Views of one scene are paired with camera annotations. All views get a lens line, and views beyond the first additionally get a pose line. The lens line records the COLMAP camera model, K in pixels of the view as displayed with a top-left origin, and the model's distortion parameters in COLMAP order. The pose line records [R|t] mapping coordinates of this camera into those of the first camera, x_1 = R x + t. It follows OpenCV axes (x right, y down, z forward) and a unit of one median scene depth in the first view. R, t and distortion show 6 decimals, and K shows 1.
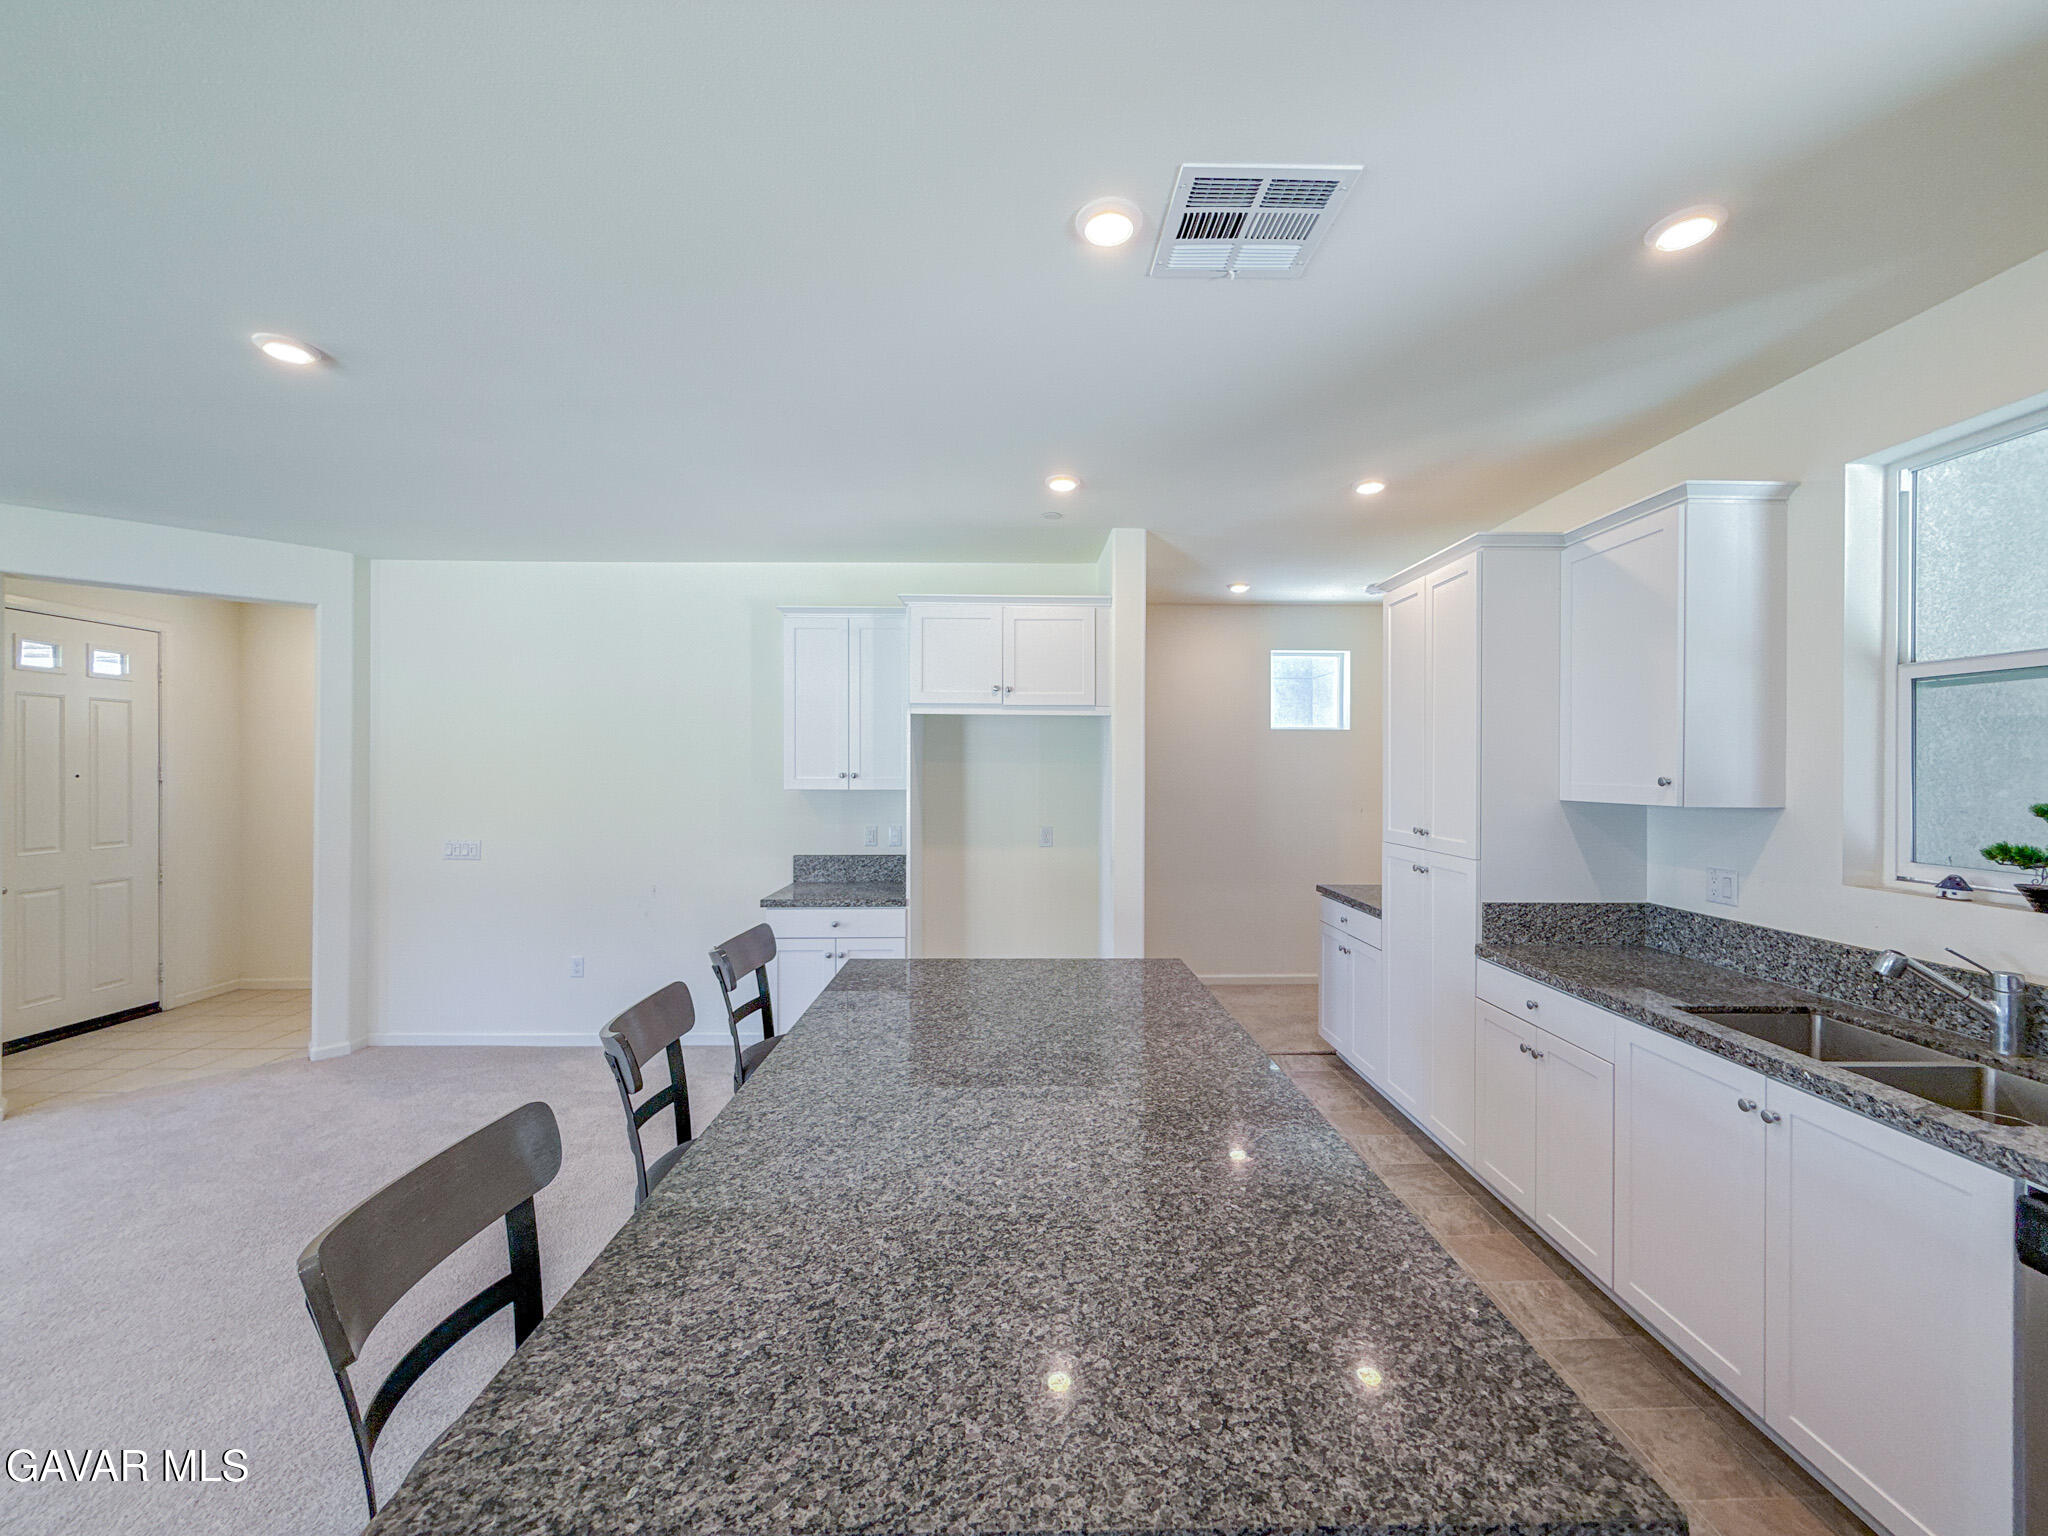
lens RADIAL K [[816.8, 0, 1030.3], [0, 816.8, 769.9], [0, 0, 1]] dist [-0.000541, -0.000190]
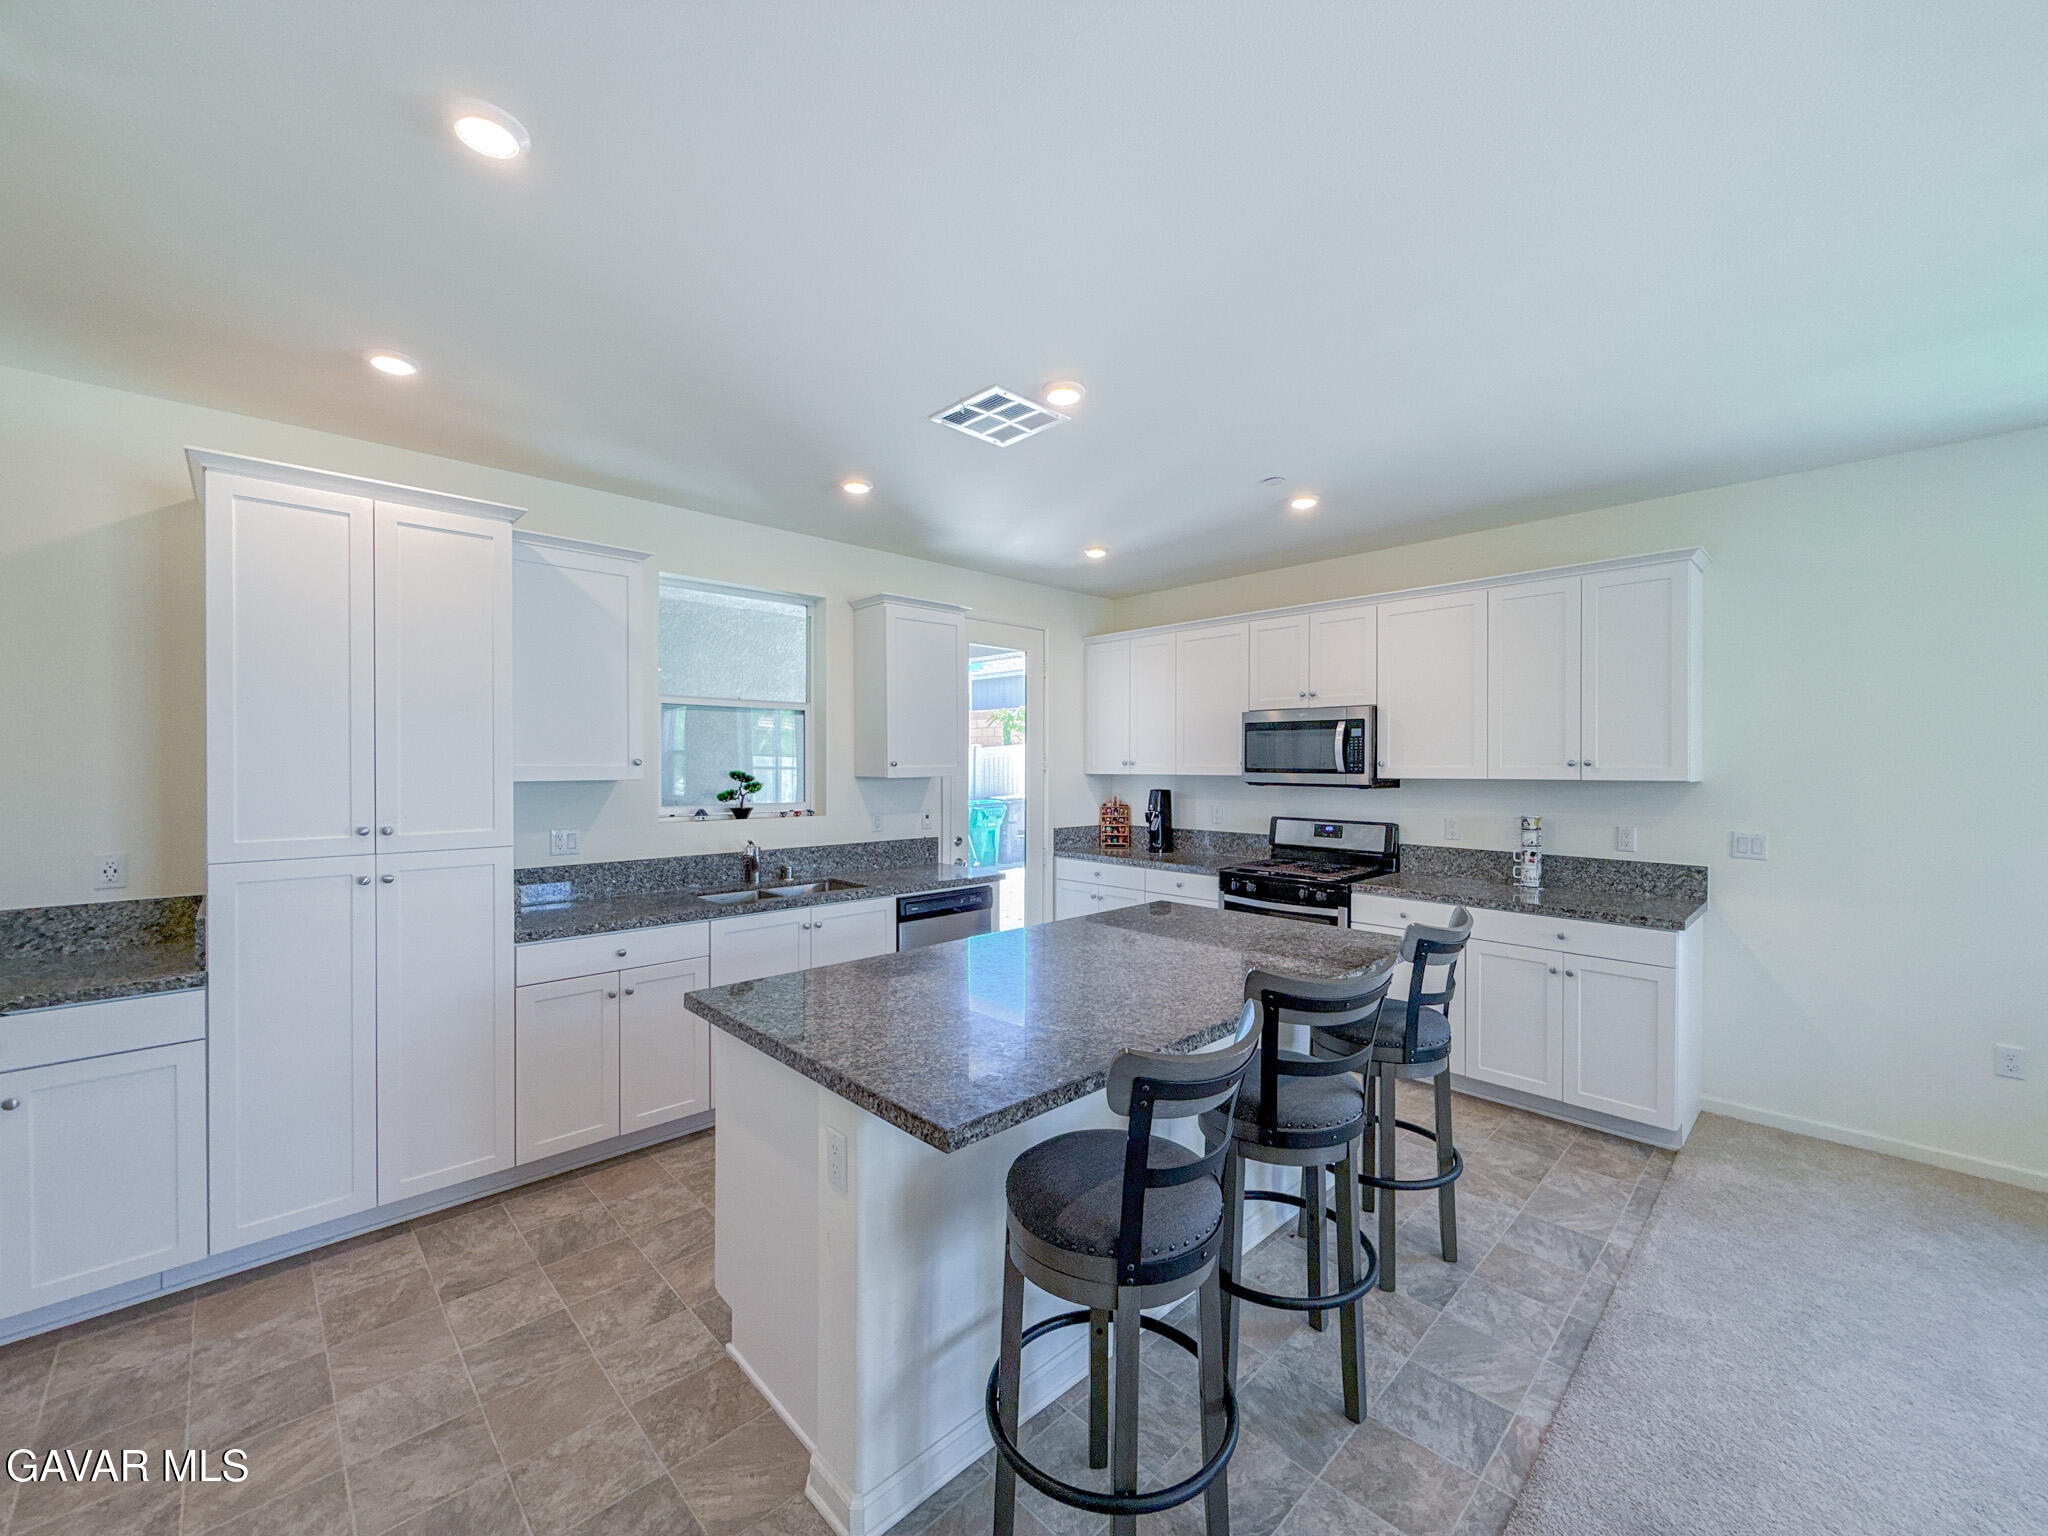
lens RADIAL K [[816.8, 0, 1024.6], [0, 816.8, 768.0], [0, 0, 1]] dist [-0.000541, -0.000190]
pose [[-0.672969, -0.007493, 0.739632, -0.574200], [-0.001046, 0.999957, 0.009179, 0.009068], [-0.739670, 0.005404, -0.672948, 1.210208]]
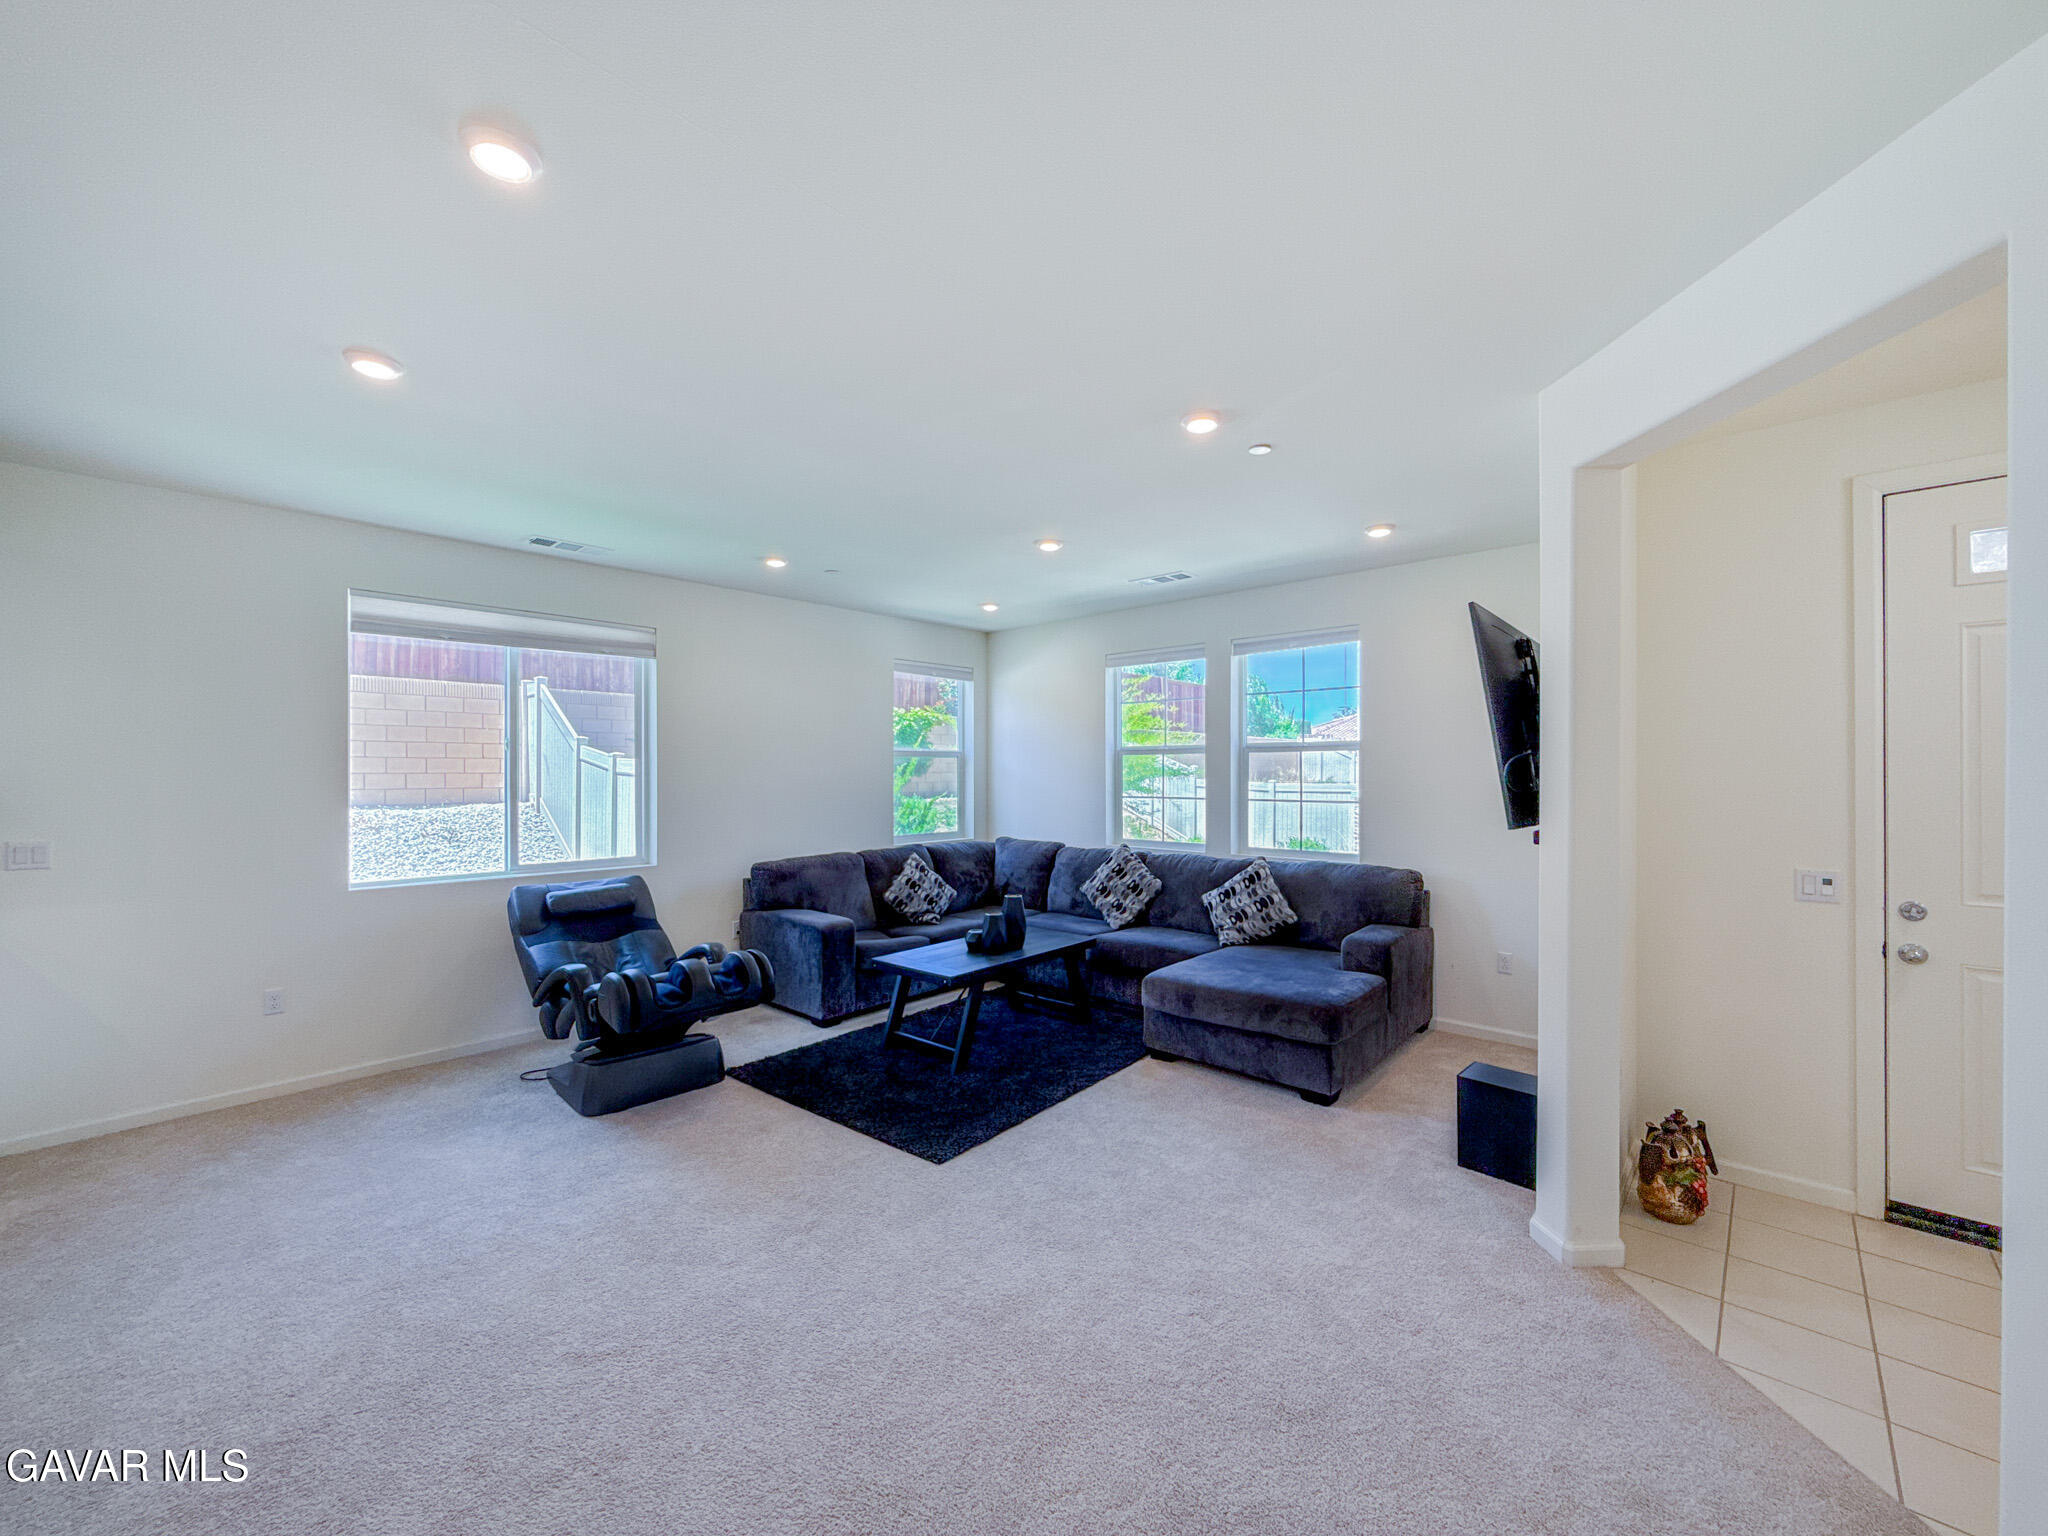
lens RADIAL K [[816.8, 0, 1032.0], [0, 816.8, 767.1], [0, 0, 1]] dist [-0.000541, -0.000190]
pose [[-0.687665, -0.005560, -0.726007, -0.536486], [-0.001664, 0.999980, -0.006083, 0.016509], [0.726026, -0.002975, -0.687660, 1.387688]]
